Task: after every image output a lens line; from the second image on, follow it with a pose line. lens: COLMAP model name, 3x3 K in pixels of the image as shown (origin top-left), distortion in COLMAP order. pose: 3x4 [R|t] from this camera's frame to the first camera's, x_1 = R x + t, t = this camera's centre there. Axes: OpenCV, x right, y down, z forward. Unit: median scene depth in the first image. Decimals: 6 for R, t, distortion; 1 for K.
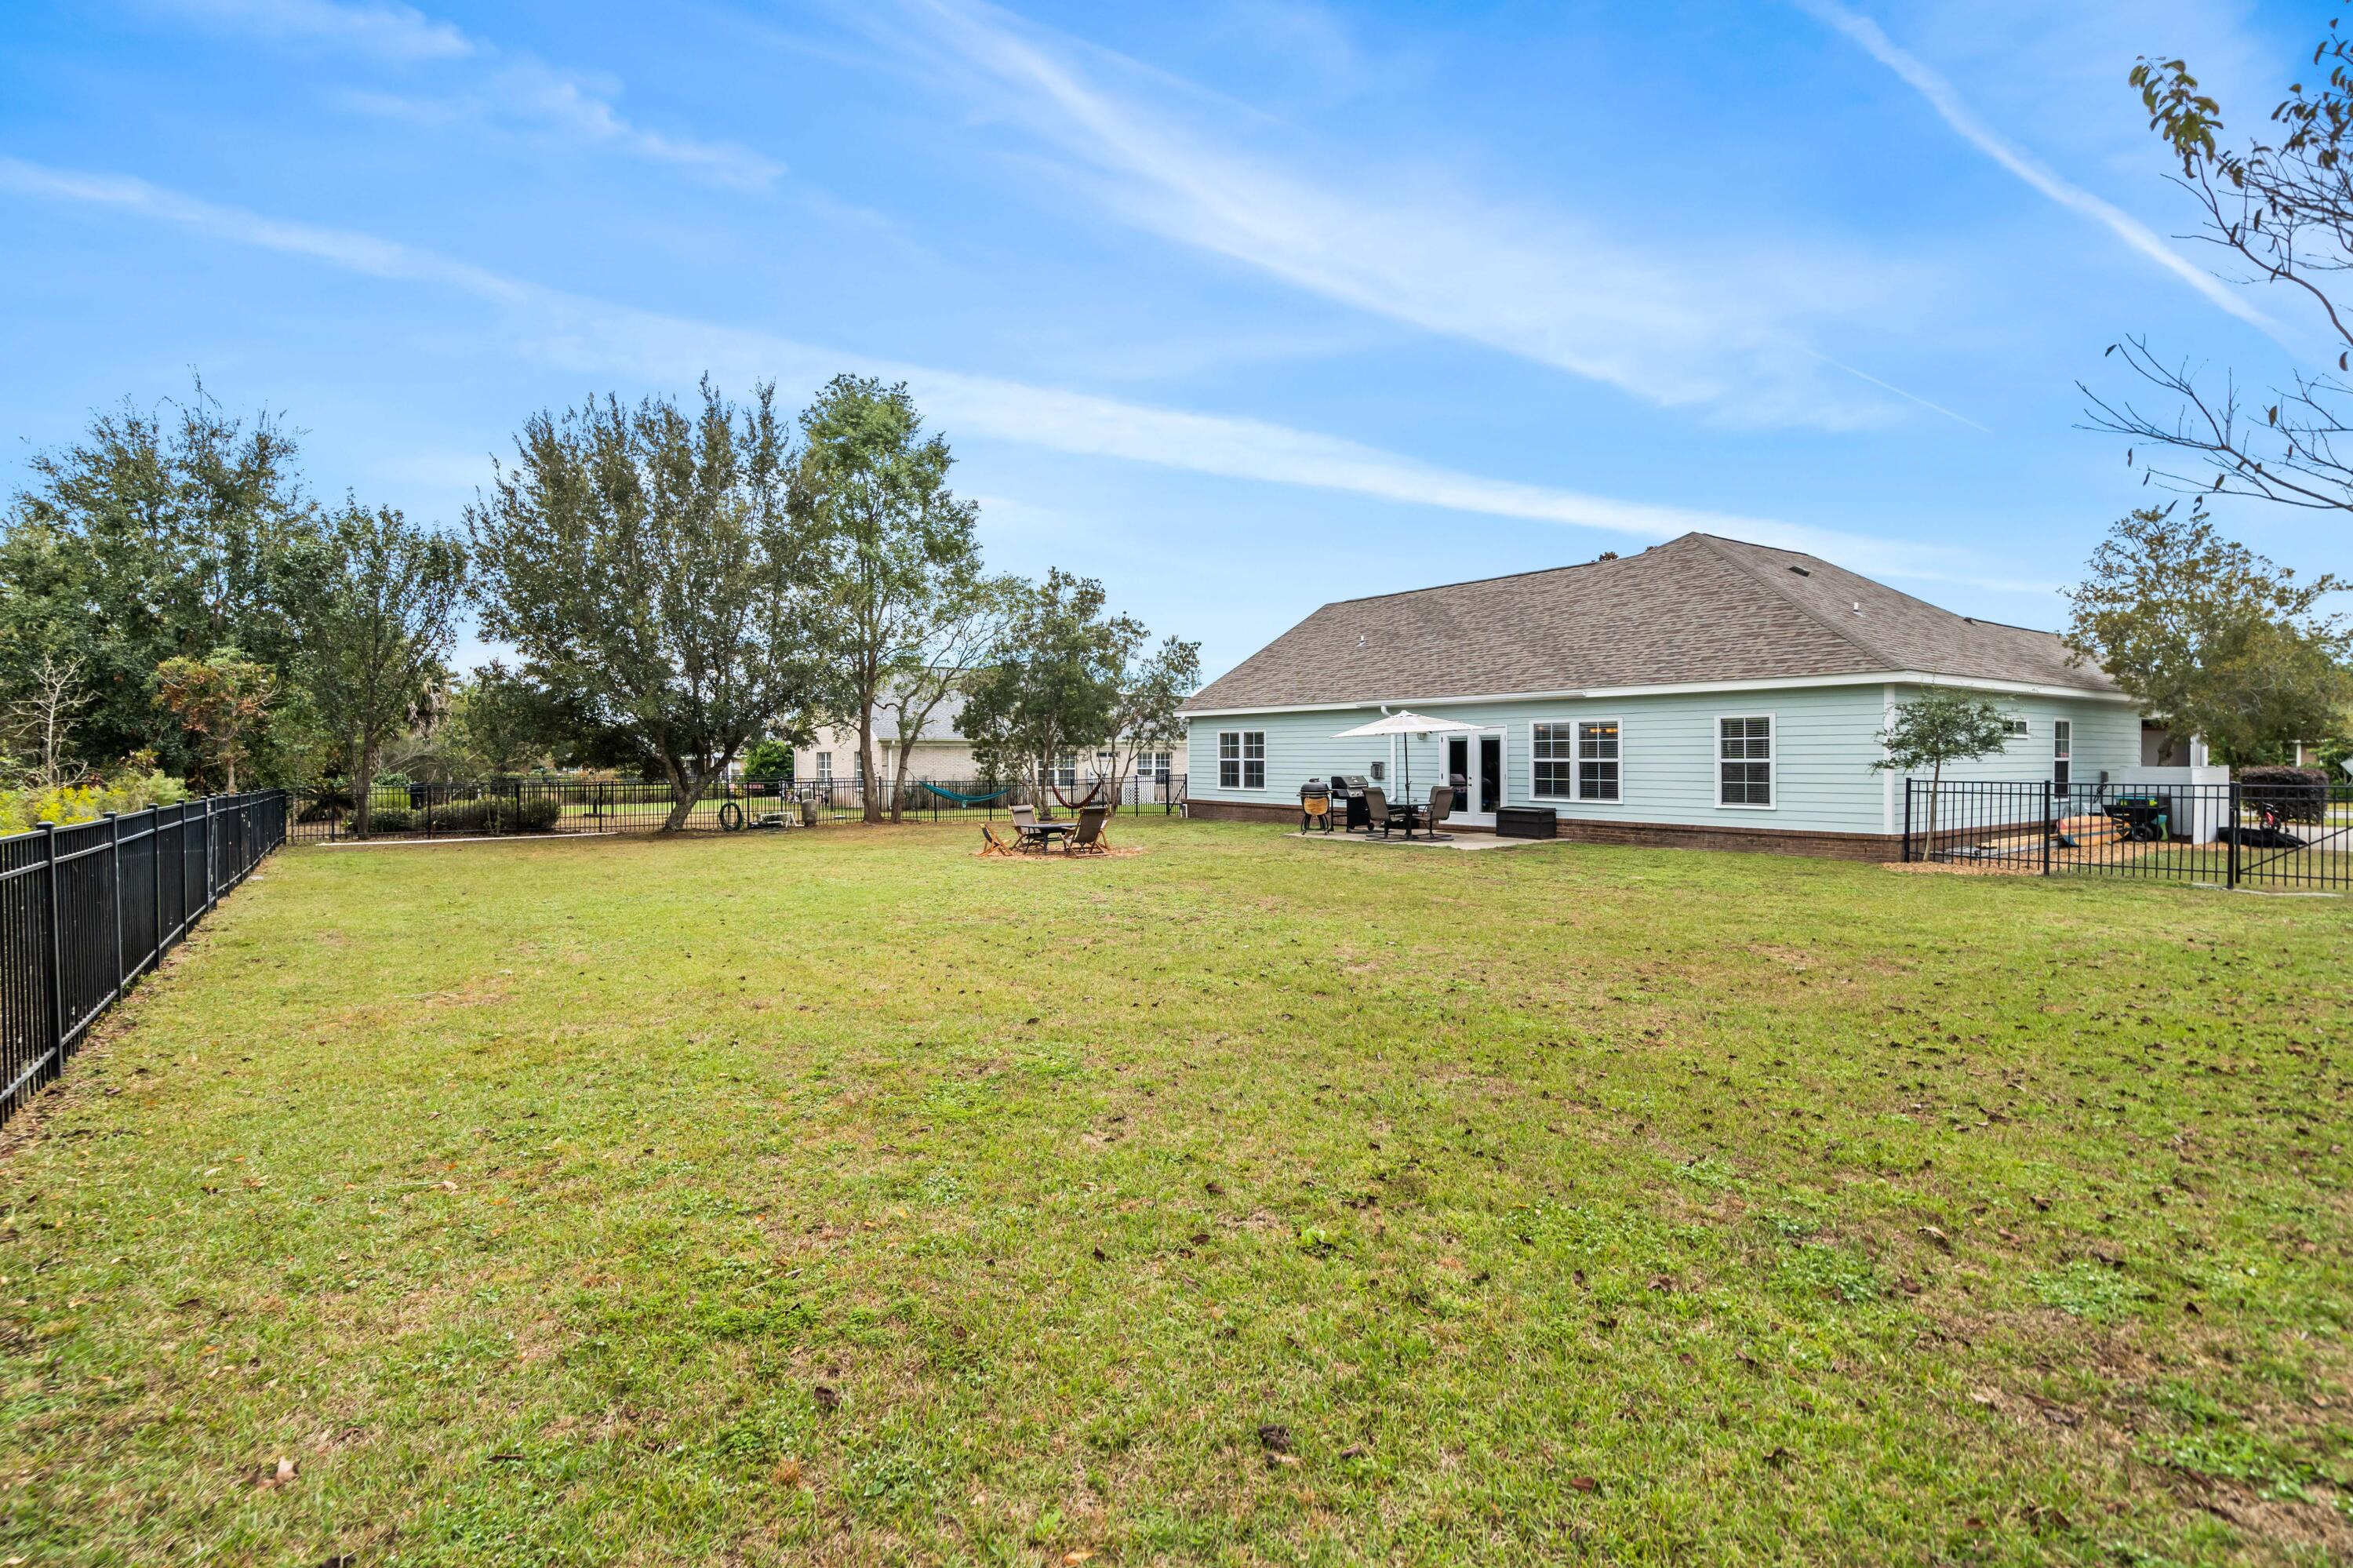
lens RADIAL K [[1174.2, 0, 1139.6], [0, 1174.2, 757.7], [0, 0, 1]] dist [0.002285, 0.001348]
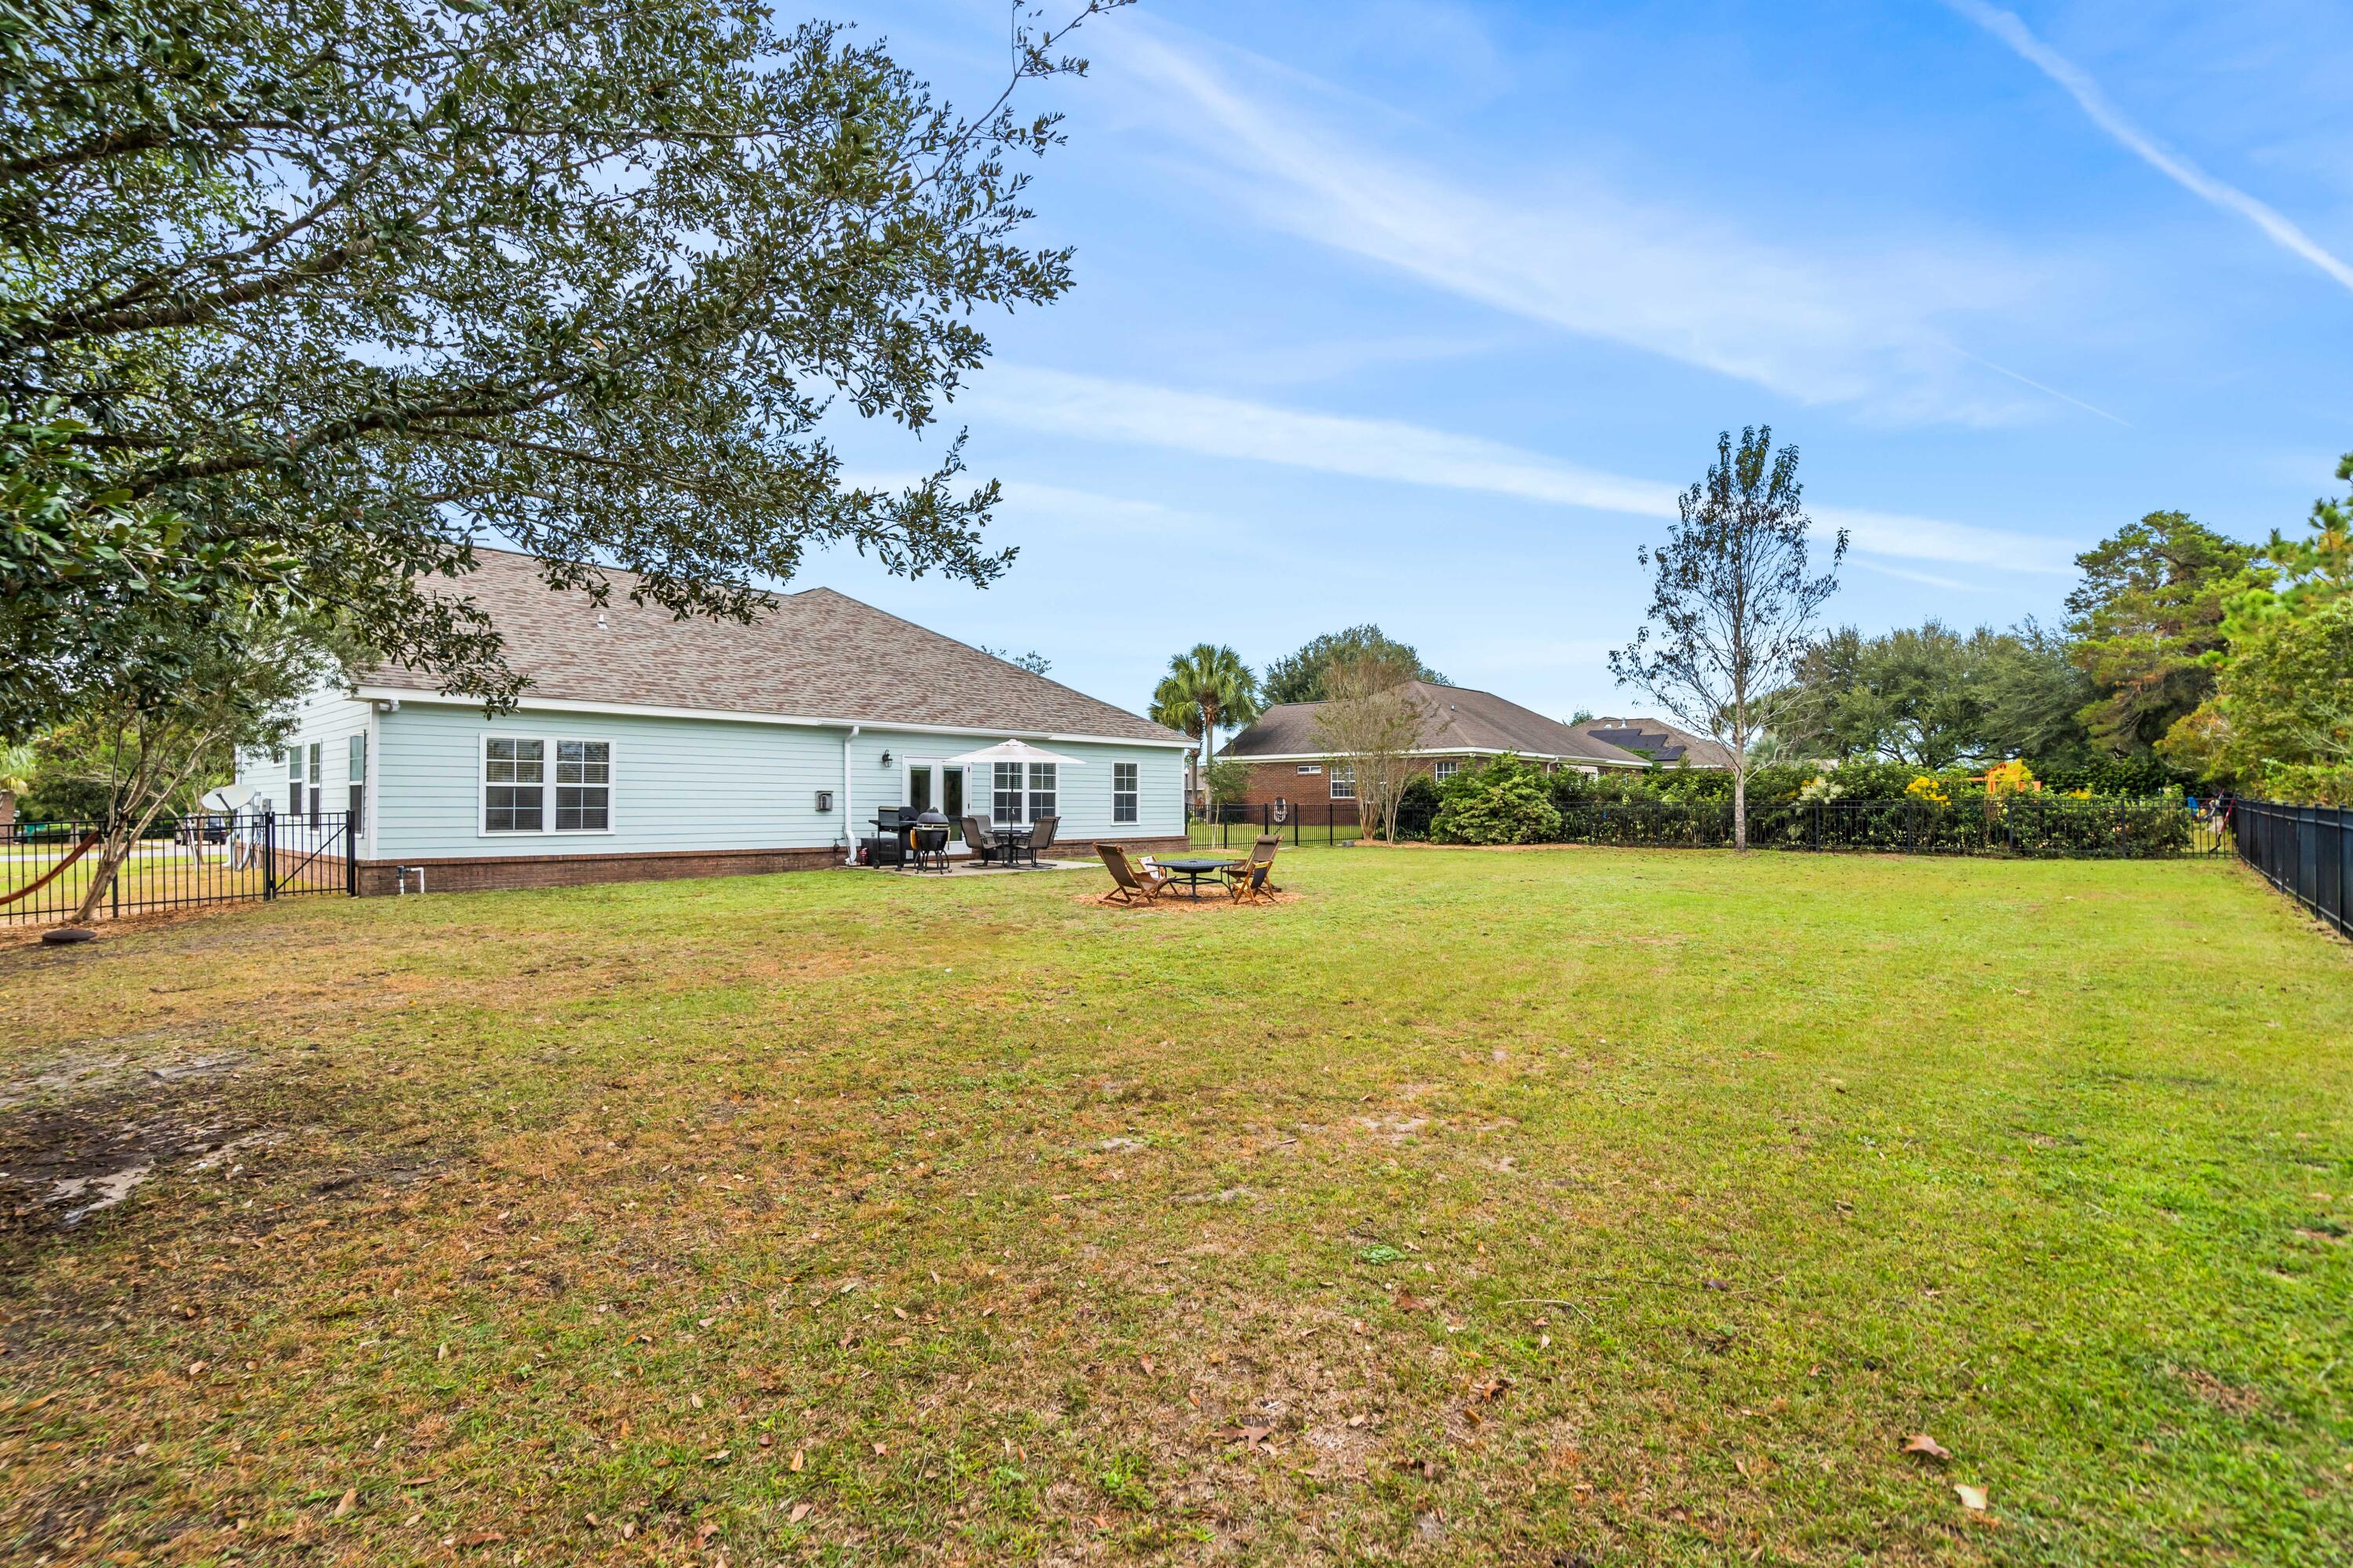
lens RADIAL K [[1152.3, 0, 1175.1], [0, 1152.3, 786.1], [0, 0, 1]] dist [0.017012, 0.001229]
pose [[-0.254435, 0.000687, 0.967090, -0.734455], [-0.014584, 0.999883, -0.004547, 0.000294], [-0.966980, -0.015261, -0.254396, 1.072064]]
